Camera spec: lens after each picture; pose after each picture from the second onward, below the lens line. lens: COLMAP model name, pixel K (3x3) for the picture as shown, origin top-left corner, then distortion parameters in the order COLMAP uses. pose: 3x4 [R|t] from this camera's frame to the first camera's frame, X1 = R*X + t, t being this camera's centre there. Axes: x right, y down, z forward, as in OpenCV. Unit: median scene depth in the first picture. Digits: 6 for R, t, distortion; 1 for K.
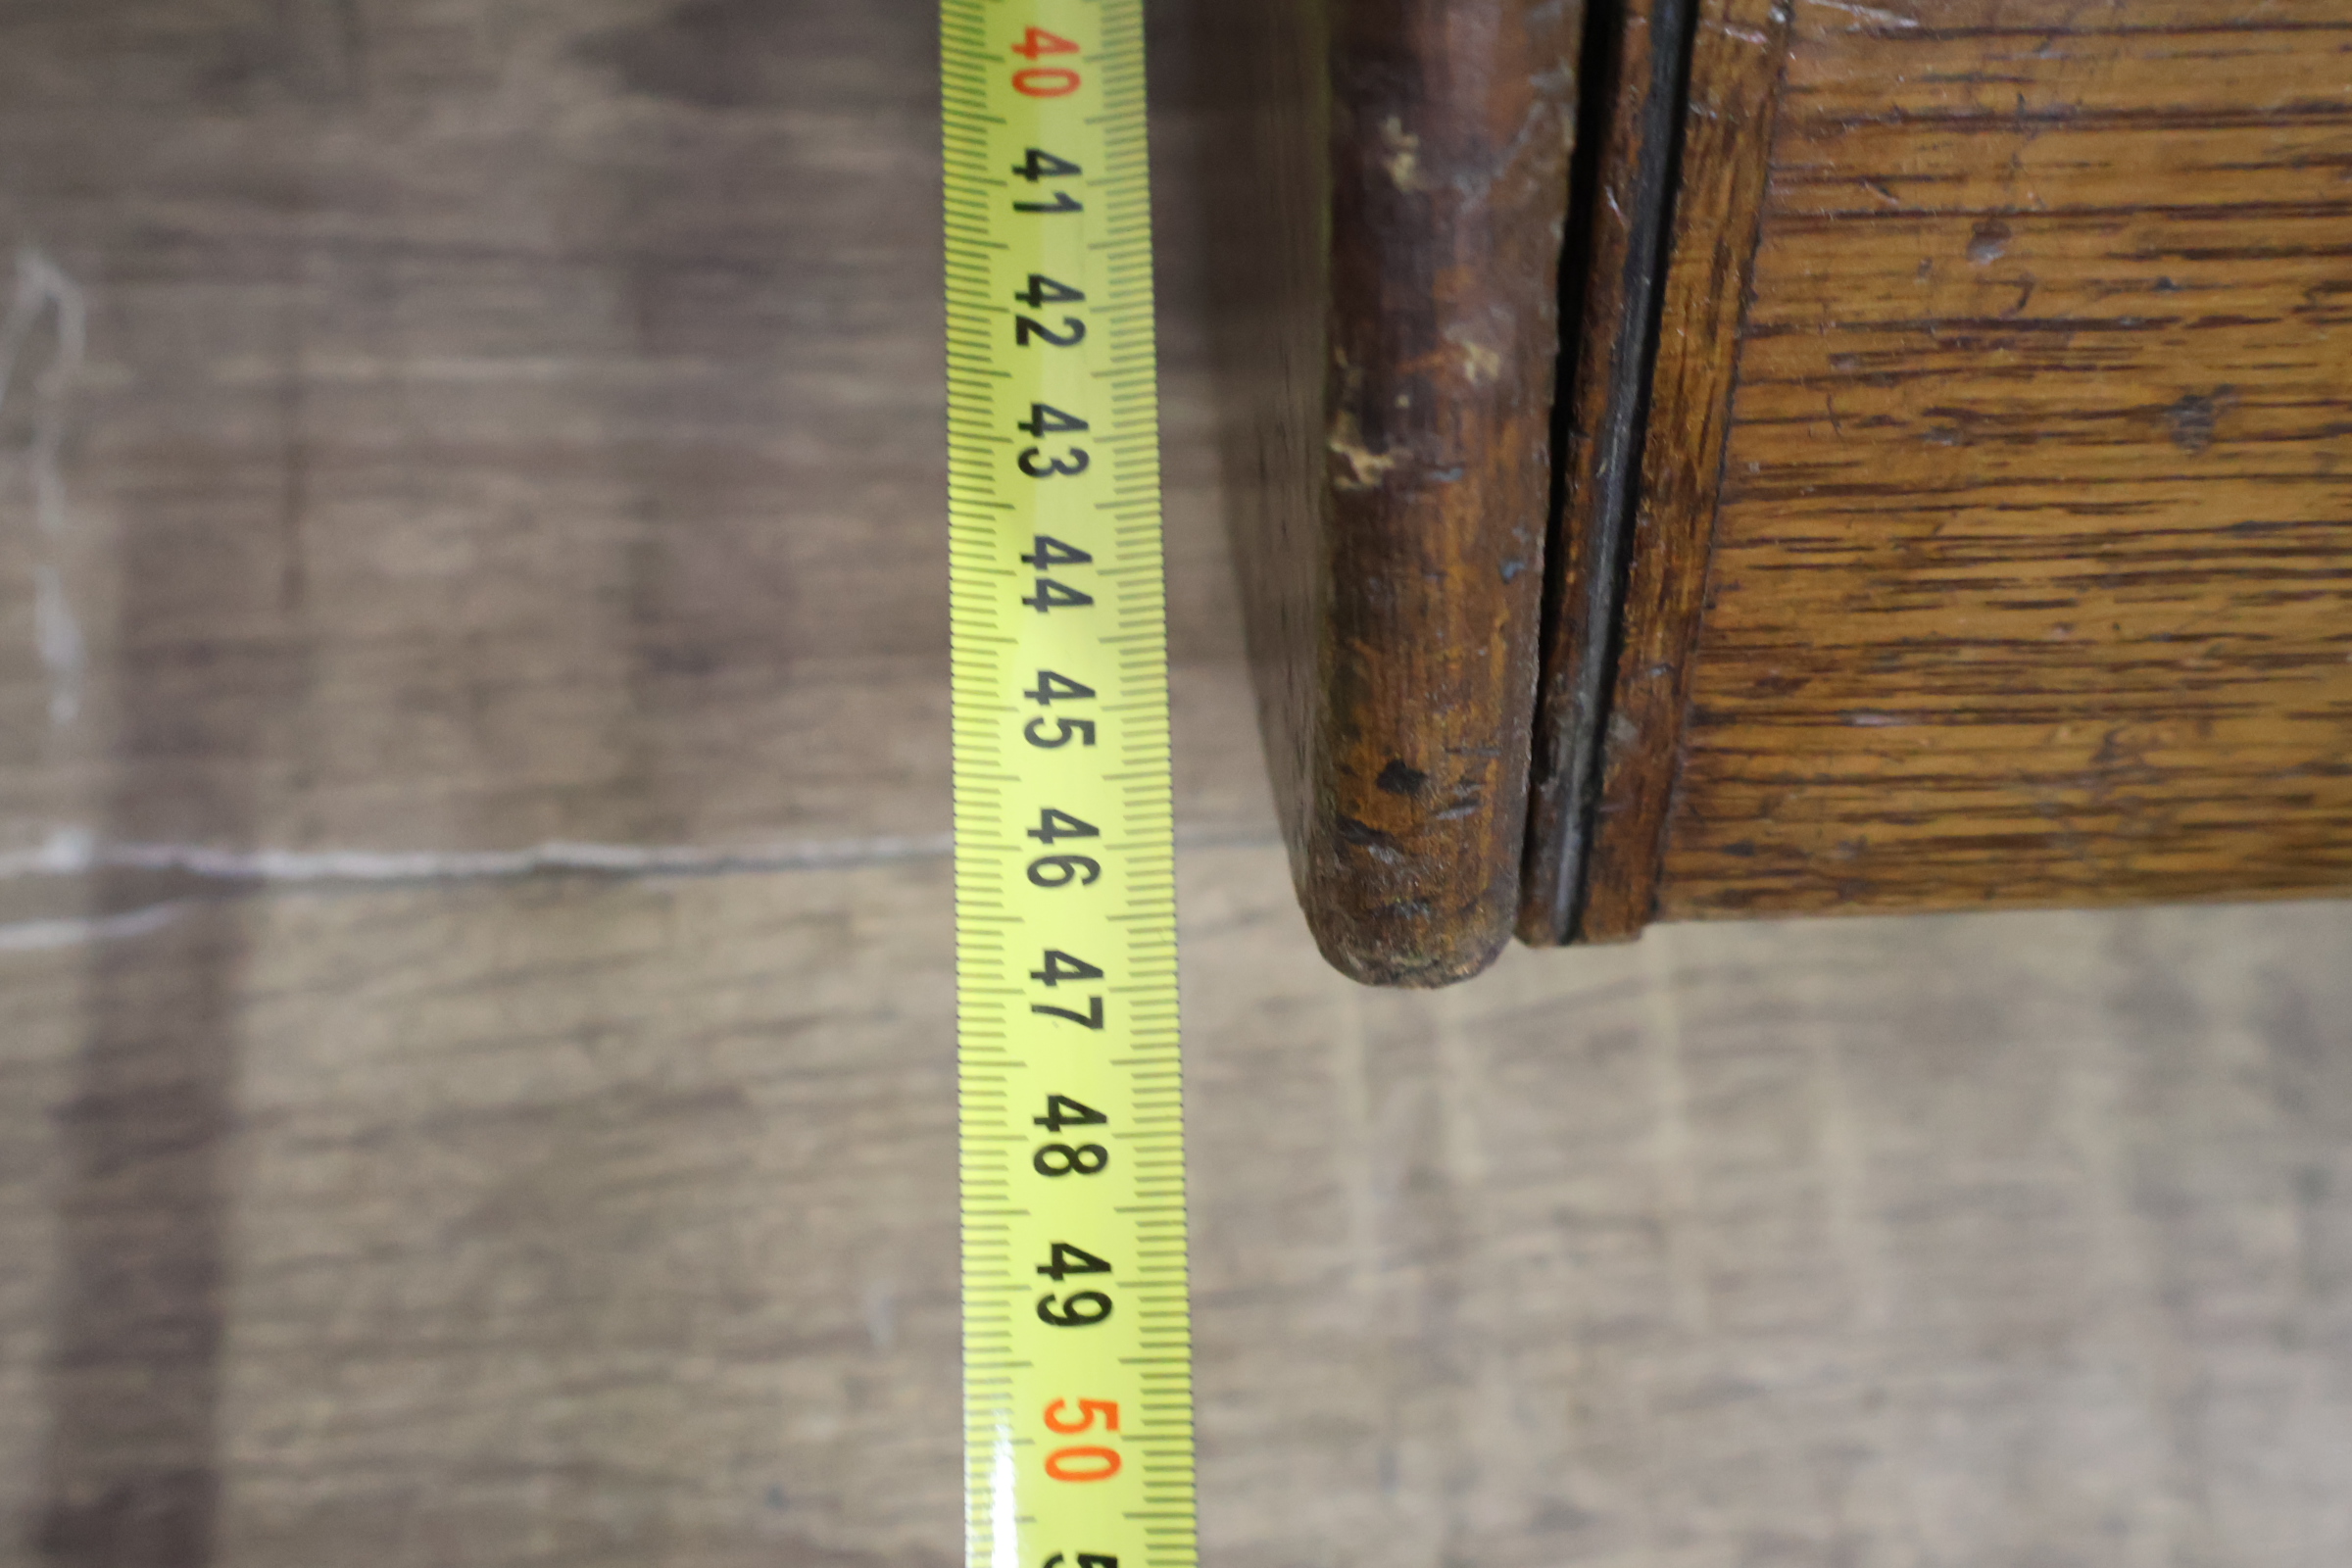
lens RADIAL K [[2456.9, 0, 1178.8], [0, 2456.9, 778.2], [0, 0, 1]] dist [-0.008373, 0.000000]
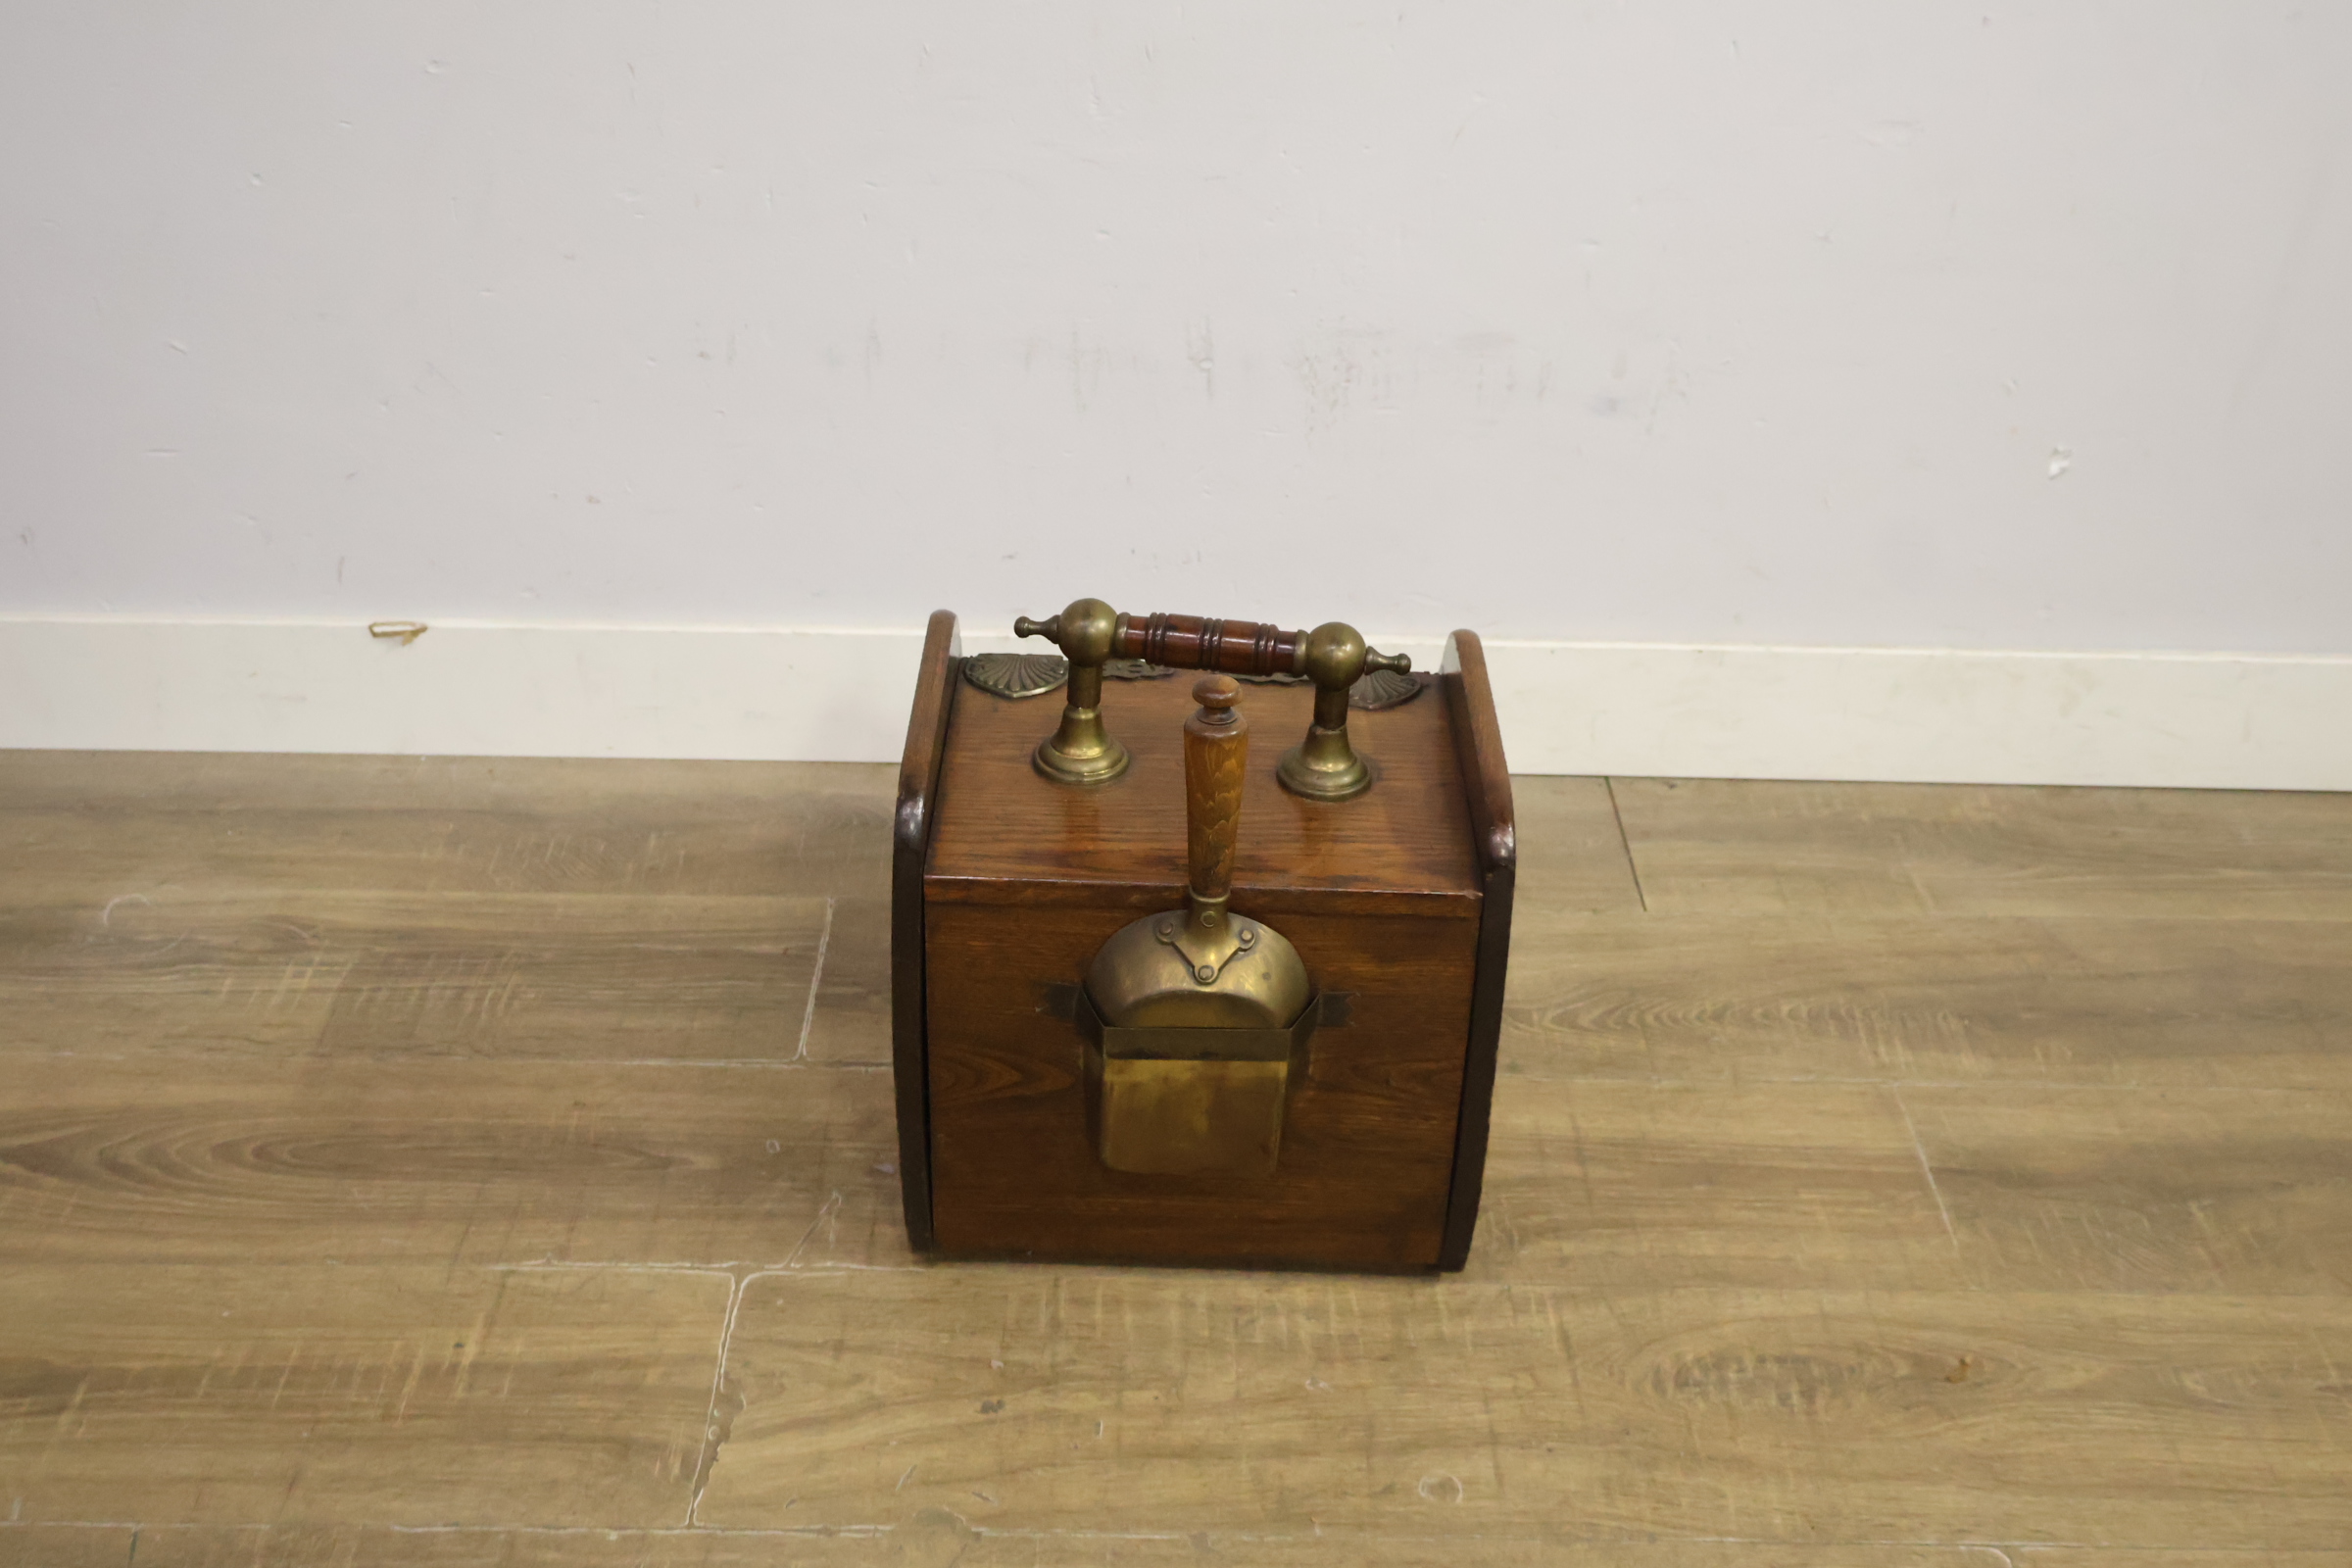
lens RADIAL K [[2456.9, 0, 1172.9], [0, 2456.9, 788.5], [0, 0, 1]] dist [-0.008373, 0.000000]
pose [[0.998404, 0.013748, -0.054782, 0.676201], [-0.050535, 0.650613, -0.757726, 3.703175], [0.025224, 0.759285, 0.650269, -3.670223]]
